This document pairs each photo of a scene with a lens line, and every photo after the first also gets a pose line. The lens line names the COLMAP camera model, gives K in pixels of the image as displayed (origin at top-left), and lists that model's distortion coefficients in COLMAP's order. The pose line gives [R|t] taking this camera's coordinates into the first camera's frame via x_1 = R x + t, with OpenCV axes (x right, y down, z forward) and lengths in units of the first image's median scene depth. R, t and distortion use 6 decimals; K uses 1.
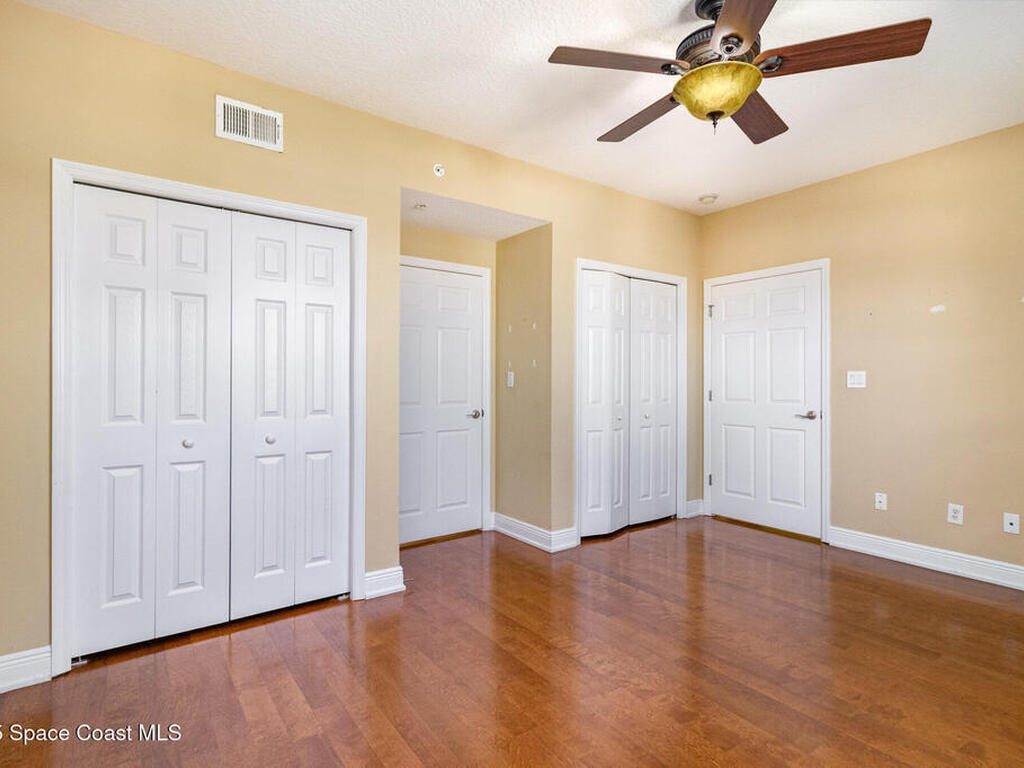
lens RADIAL K [[539.0, 0, 512.0], [0, 539.0, 384.0], [0, 0, 1]] dist [-0.002306, 0.000610]
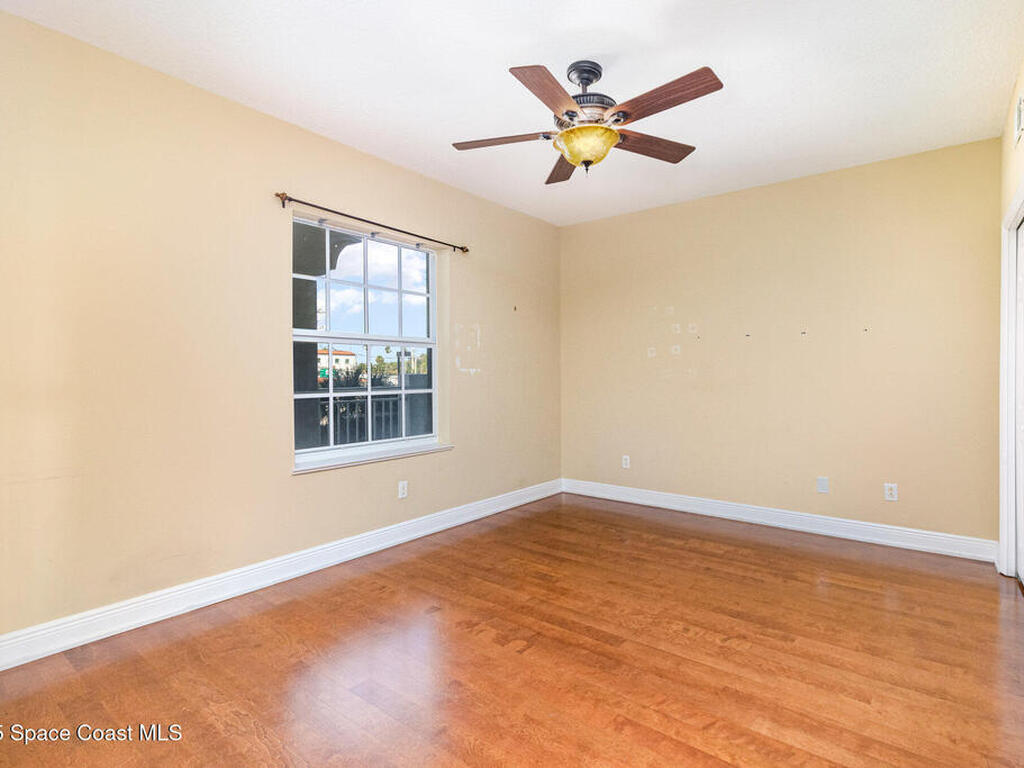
lens RADIAL K [[539.0, 0, 512.0], [0, 539.0, 384.0], [0, 0, 1]] dist [-0.002306, 0.000610]
pose [[-0.967153, 0.004107, -0.254163, 0.819986], [-0.001771, 0.999736, 0.022896, -0.012693], [0.254190, 0.022594, -0.966890, 2.045531]]
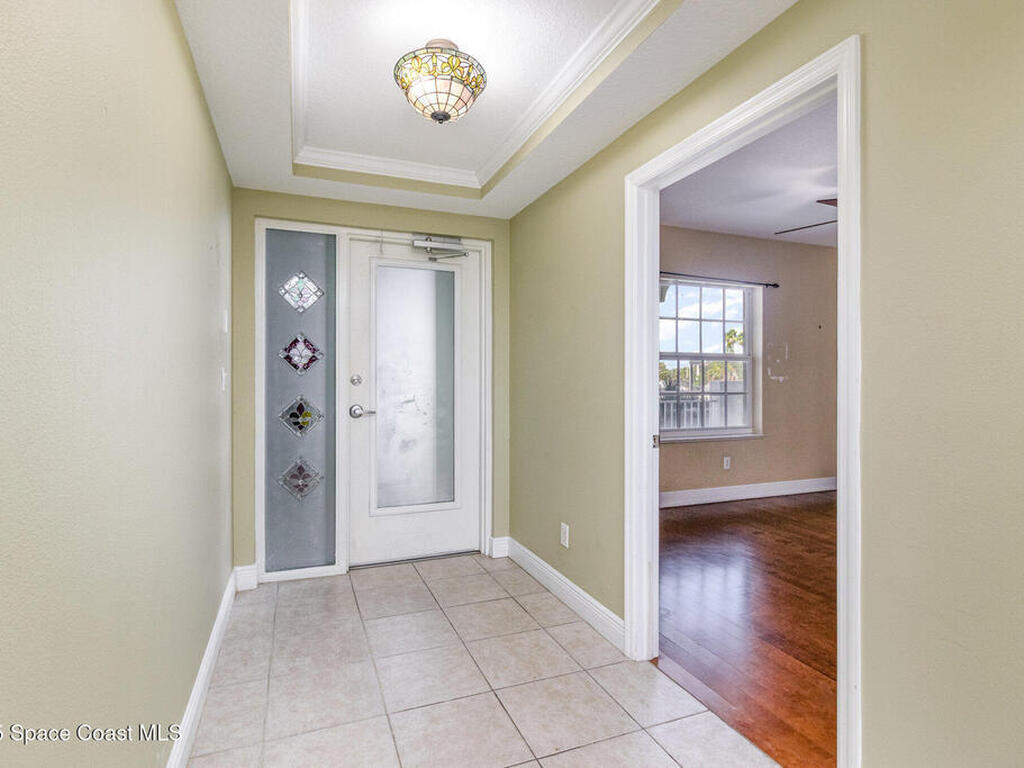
lens RADIAL K [[539.0, 0, 512.0], [0, 539.0, 384.0], [0, 0, 1]] dist [-0.002306, 0.000610]
pose [[-0.968147, -0.005944, 0.250313, 1.071642], [-0.002979, 0.999921, 0.012222, -0.016921], [-0.250366, 0.011087, -0.968088, 2.948805]]
